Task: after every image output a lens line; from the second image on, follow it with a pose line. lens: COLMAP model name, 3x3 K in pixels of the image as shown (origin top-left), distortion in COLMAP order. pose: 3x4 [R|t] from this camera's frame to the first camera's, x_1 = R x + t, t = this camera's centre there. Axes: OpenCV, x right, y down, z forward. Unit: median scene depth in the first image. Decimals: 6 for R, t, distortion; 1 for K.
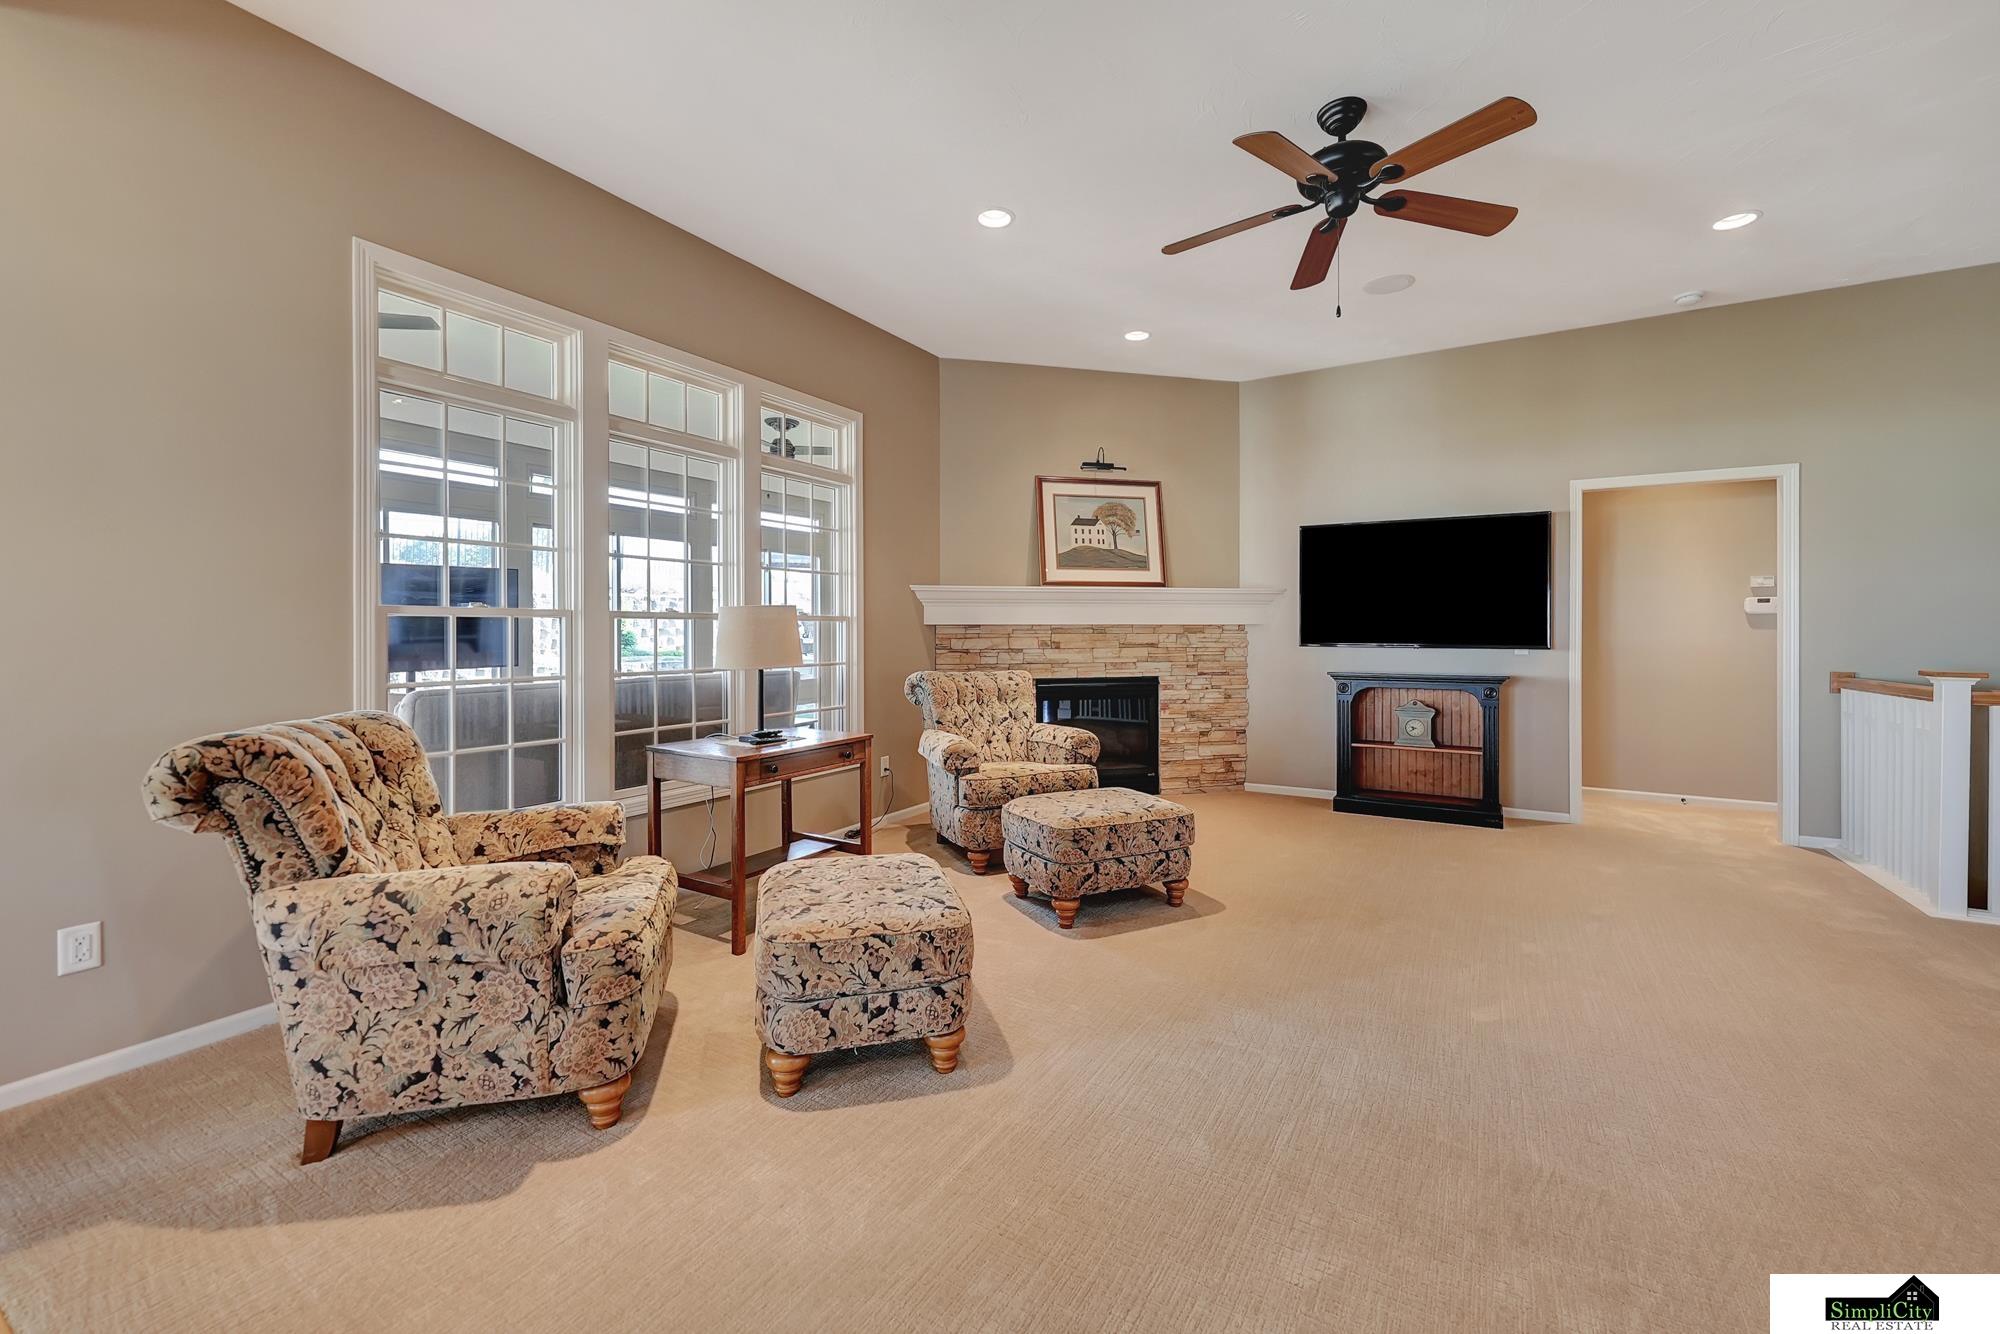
lens RADIAL K [[803.8, 0, 1019.3], [0, 803.8, 632.6], [0, 0, 1]] dist [-0.003279, -0.000114]
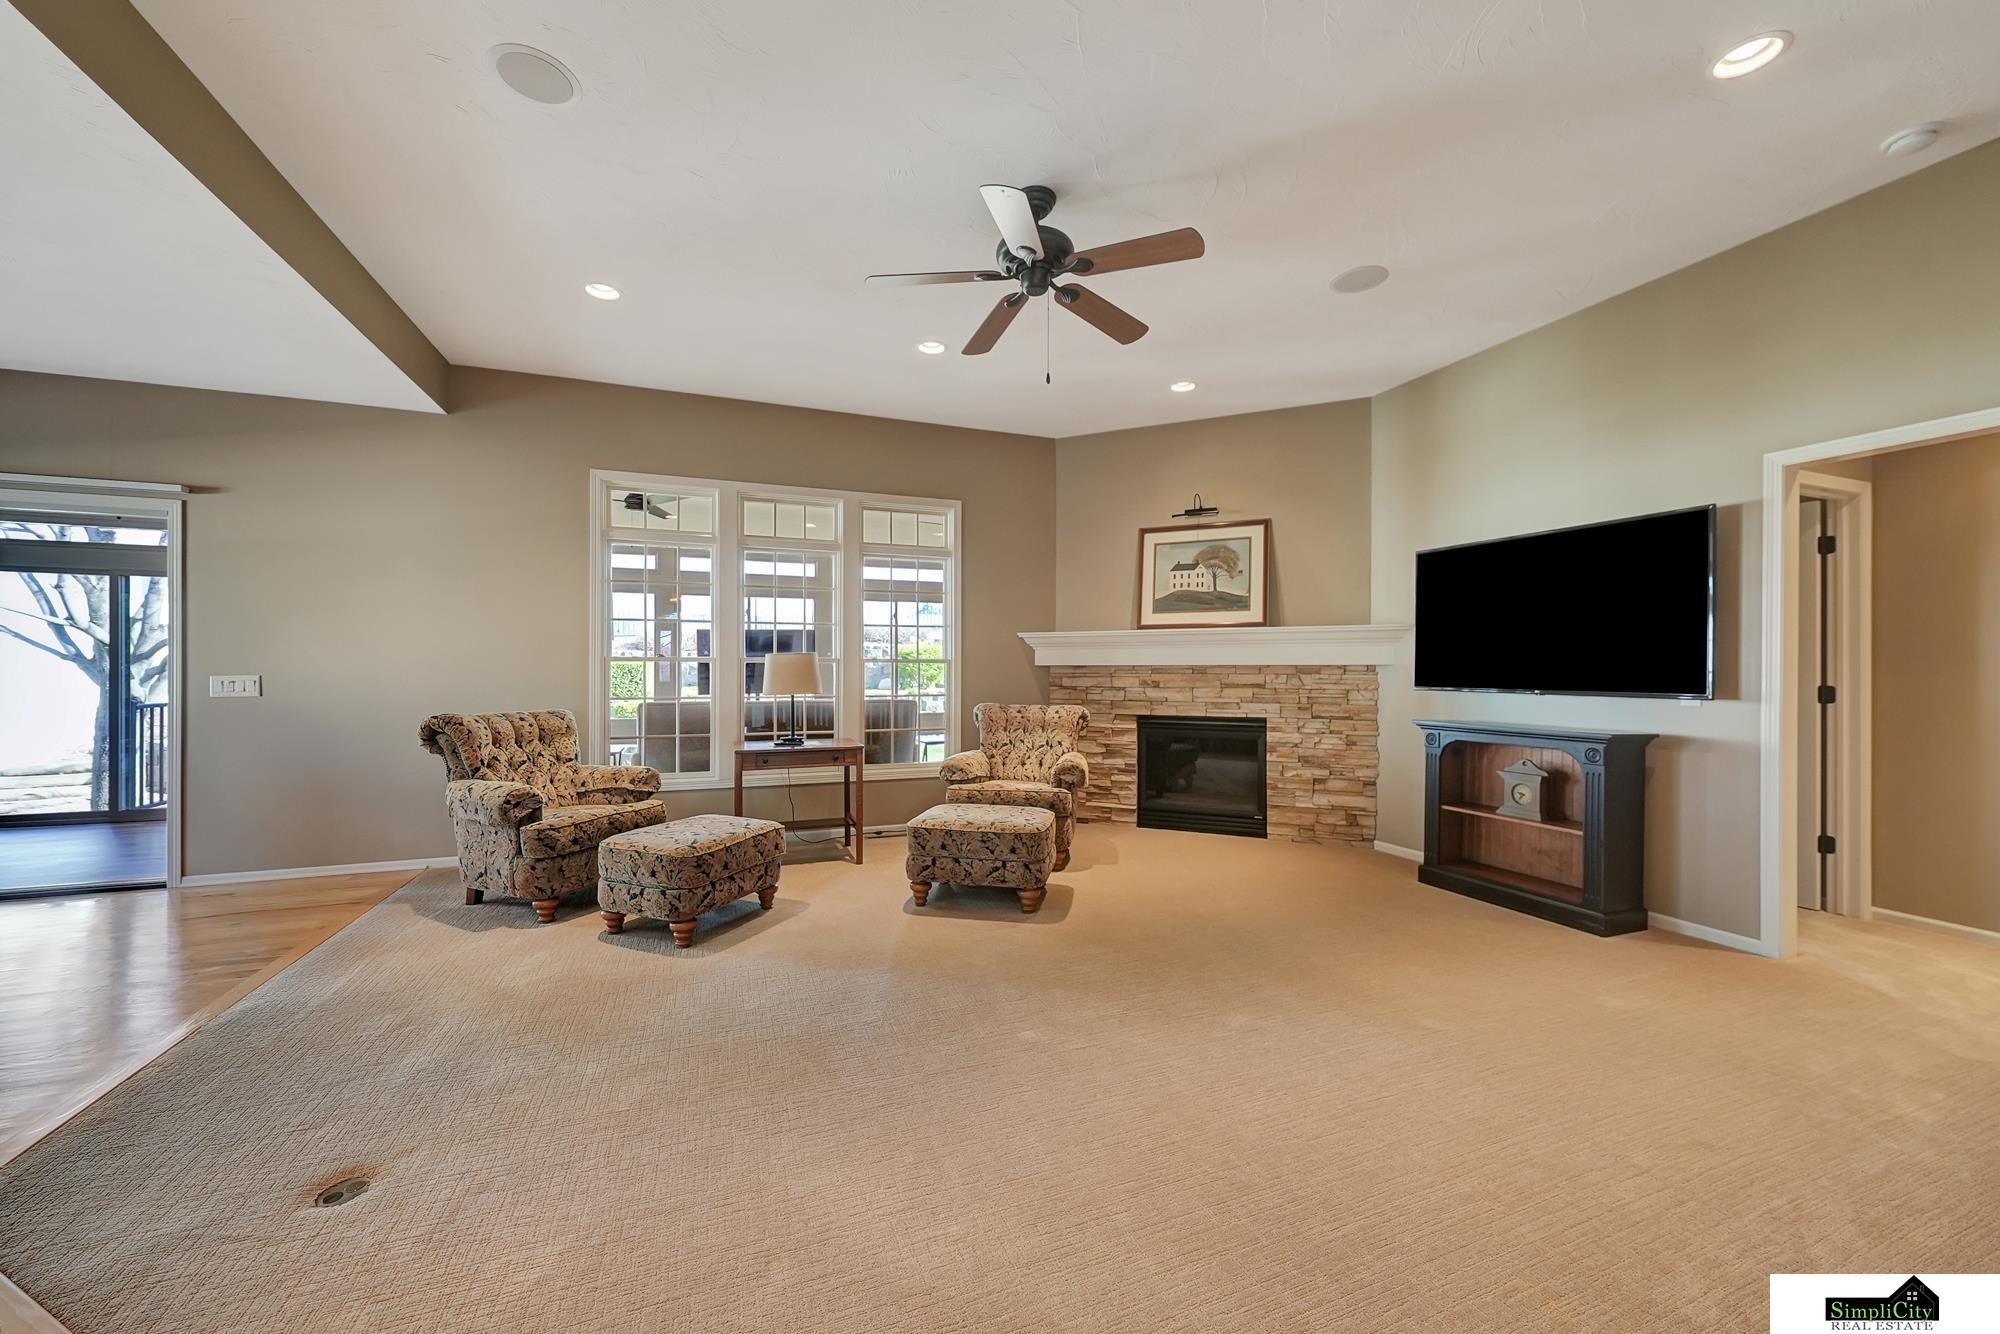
lens RADIAL K [[754.2, 0, 1000.2], [0, 754.2, 668.8], [0, 0, 1]] dist [-0.002503, 0.000920]
pose [[0.784947, 0.002627, -0.619558, 0.577936], [-0.004133, 0.999991, -0.000997, -0.003559], [0.619549, 0.003343, 0.784951, 0.093628]]
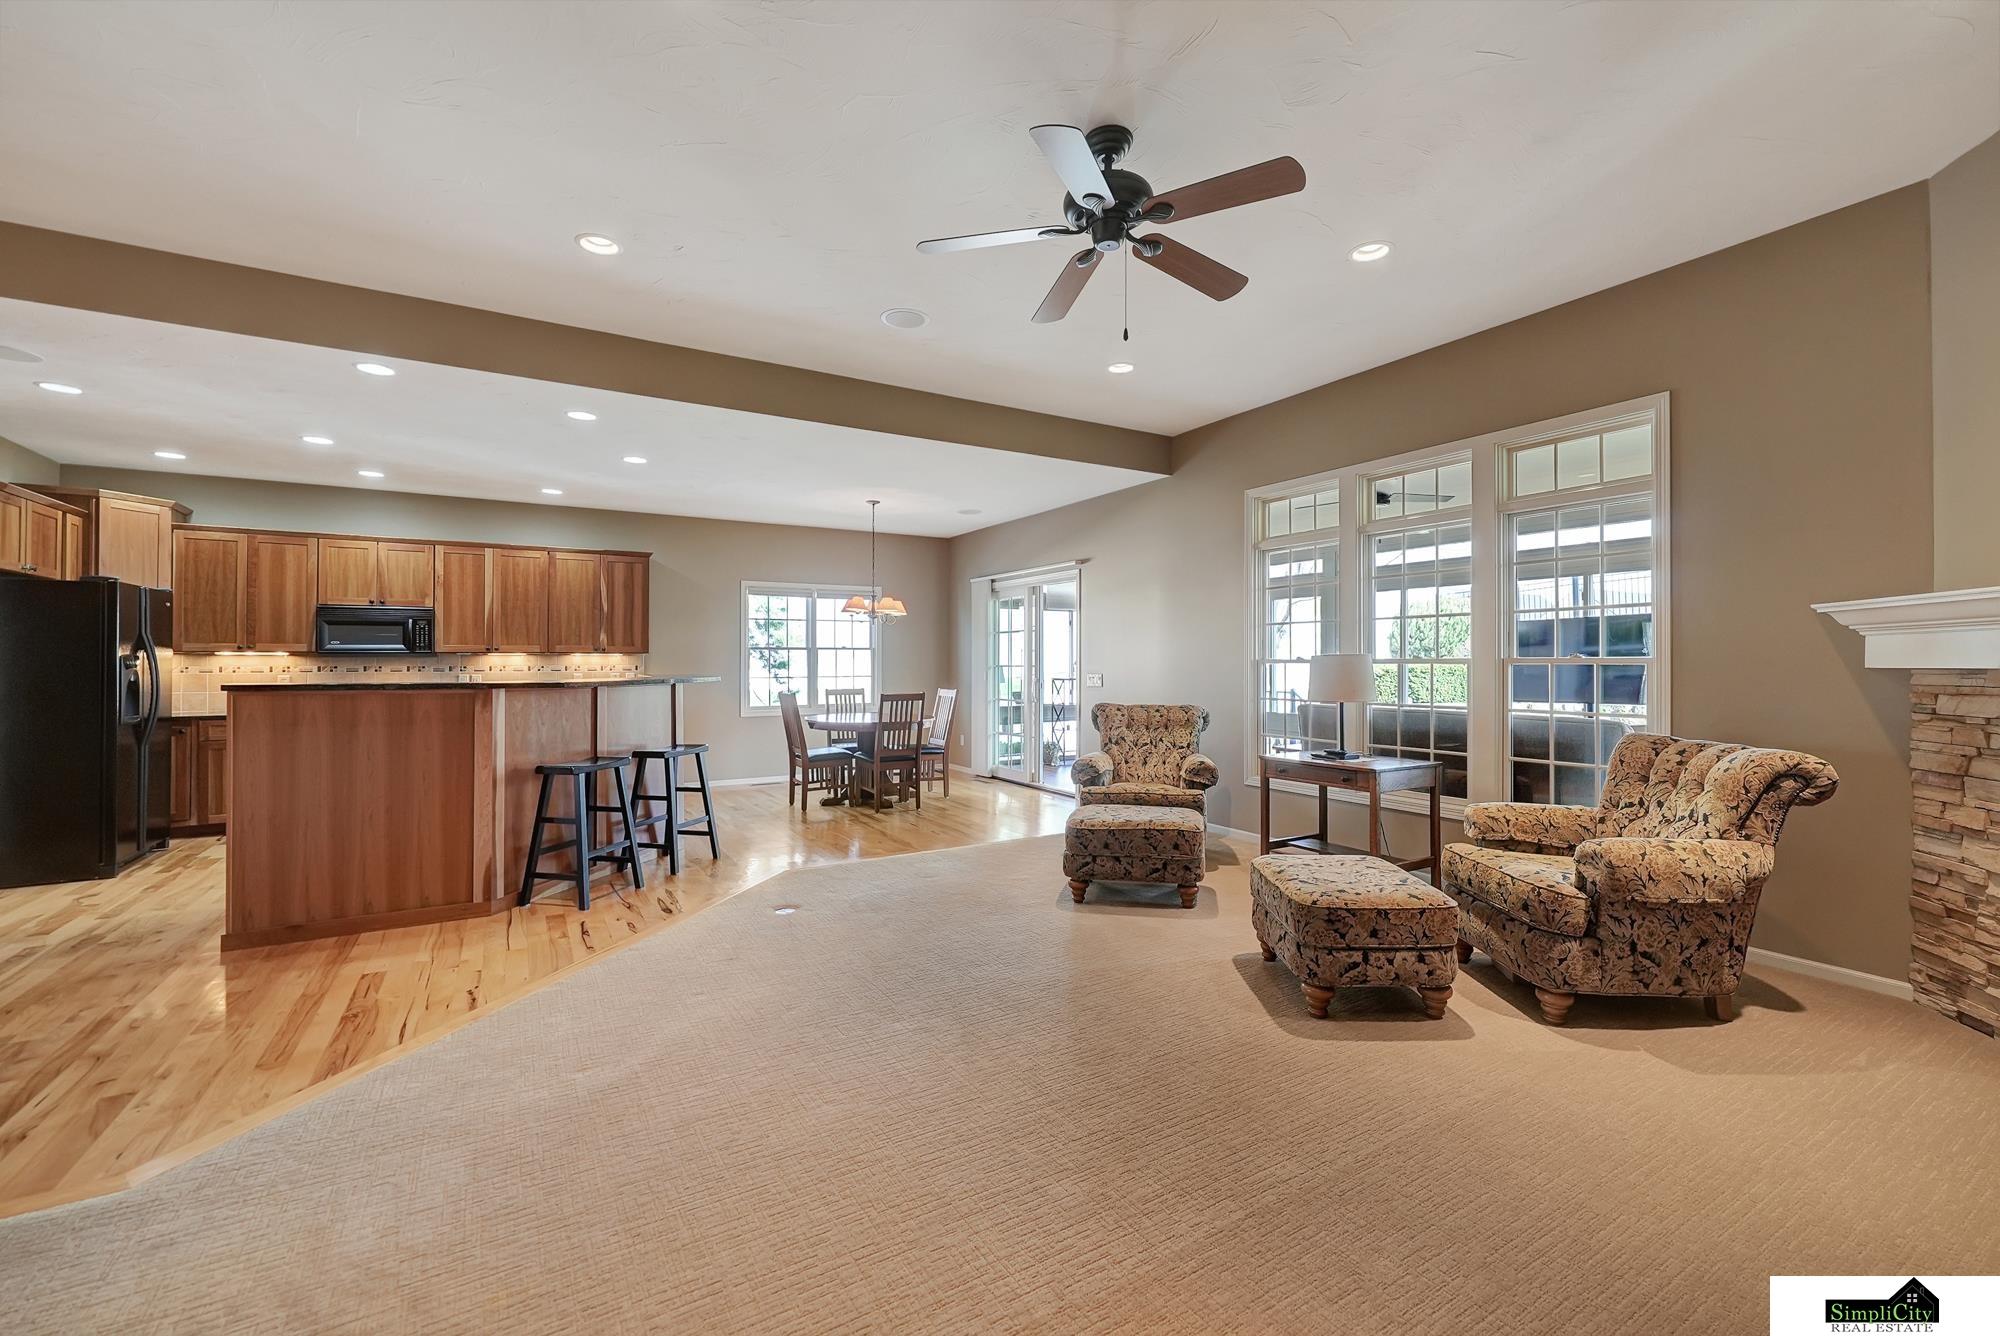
lens RADIAL K [[803.8, 0, 995.6], [0, 803.8, 655.2], [0, 0, 1]] dist [-0.003279, -0.000114]
pose [[-0.469605, -0.007885, -0.882841, 0.751199], [-0.001965, 0.999967, -0.007886, -0.014876], [0.882874, -0.001969, -0.469605, 0.768701]]
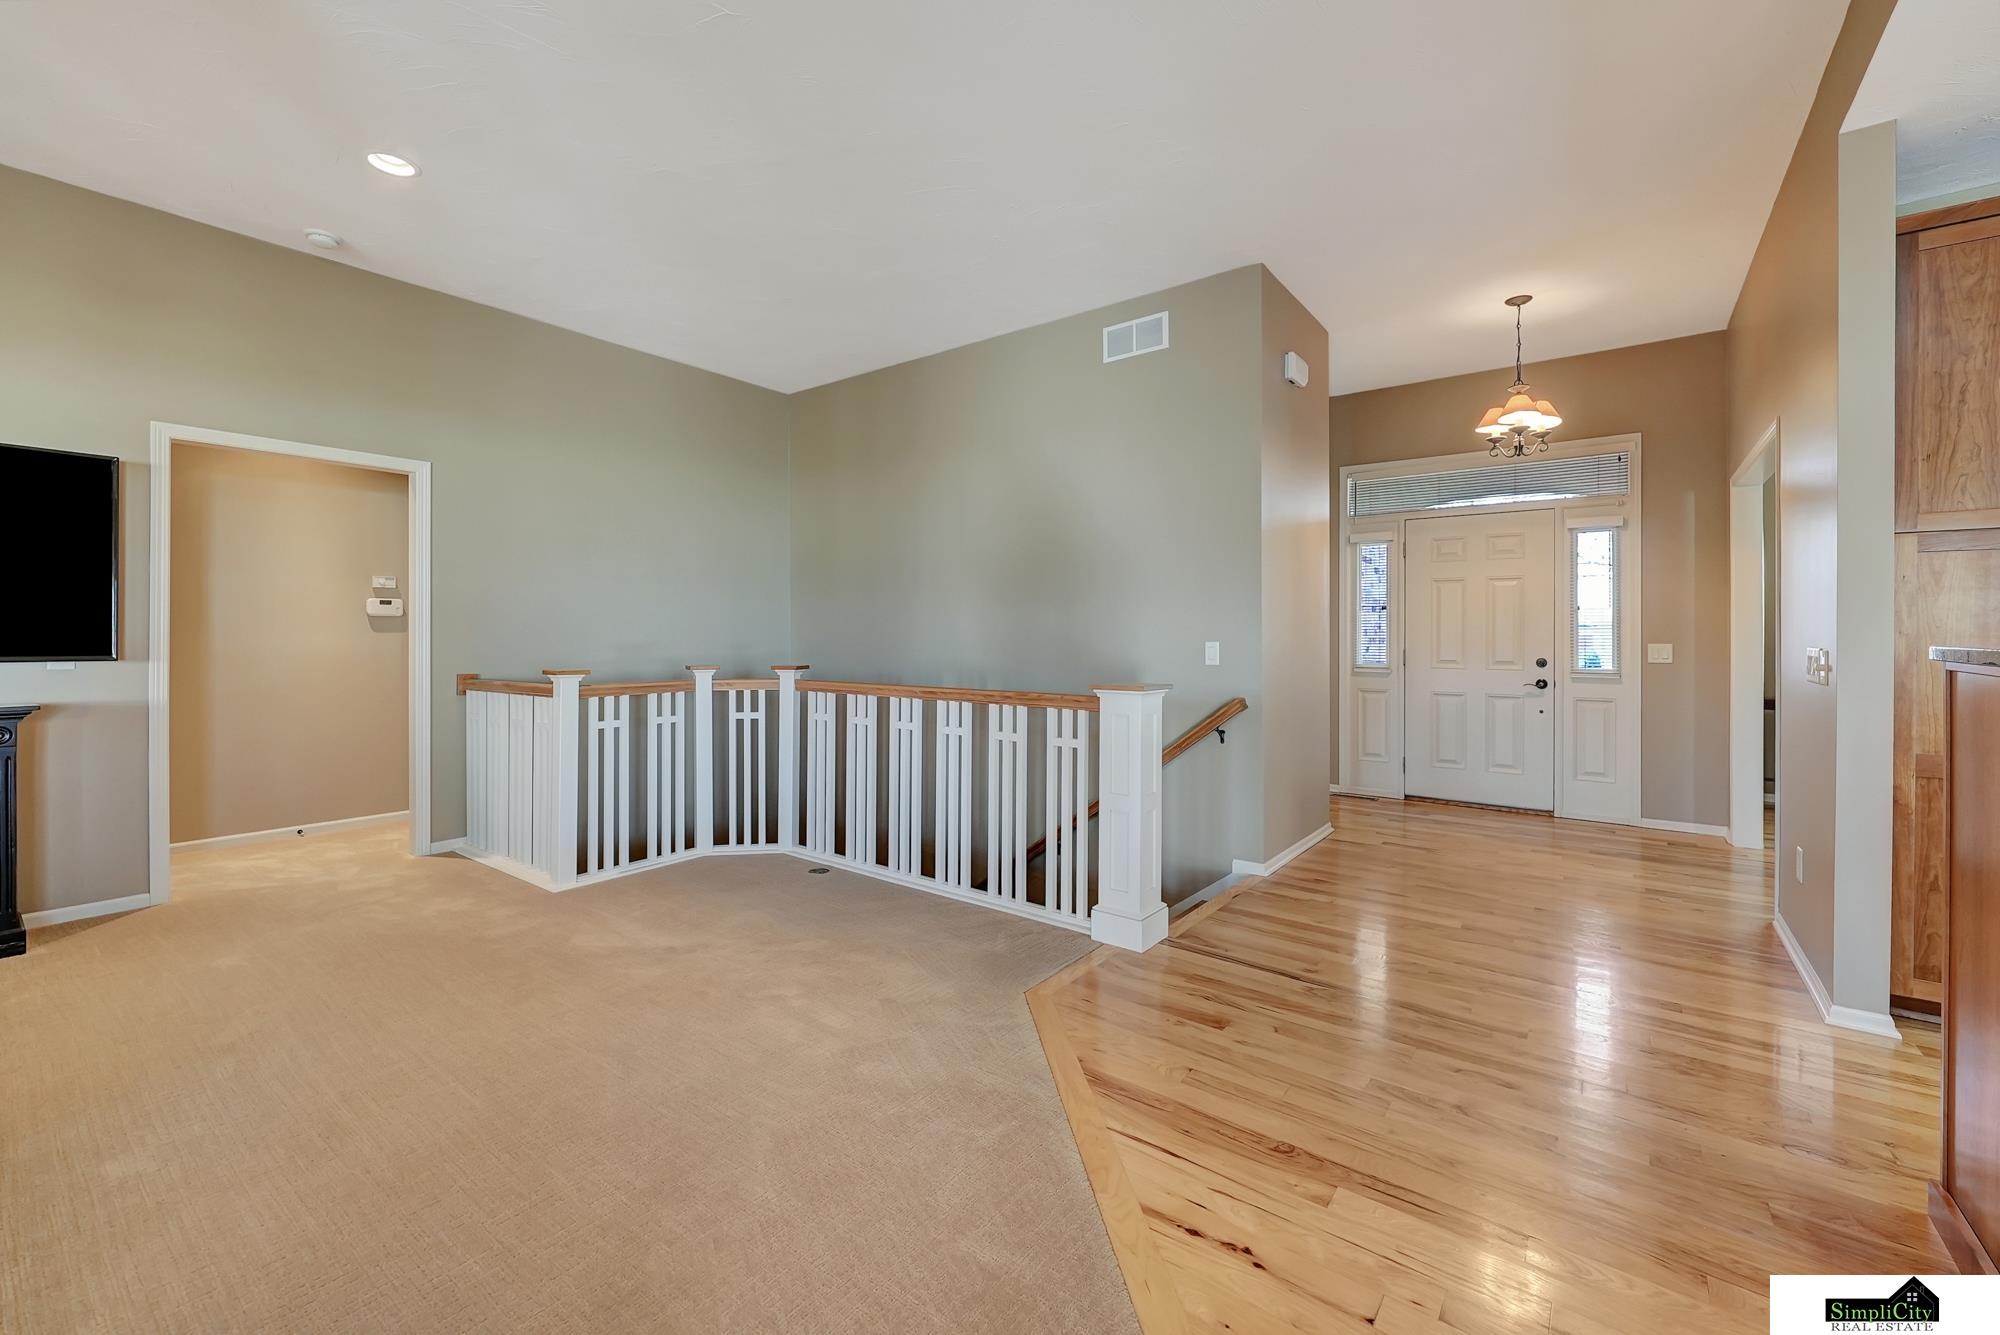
lens RADIAL K [[803.8, 0, 1004.9], [0, 803.8, 635.4], [0, 0, 1]] dist [-0.003279, -0.000114]
pose [[0.119193, 0.000343, 0.992871, 0.077402], [0.002063, 0.999998, -0.000593, 0.001348], [-0.992869, 0.002119, 0.119192, 0.171289]]
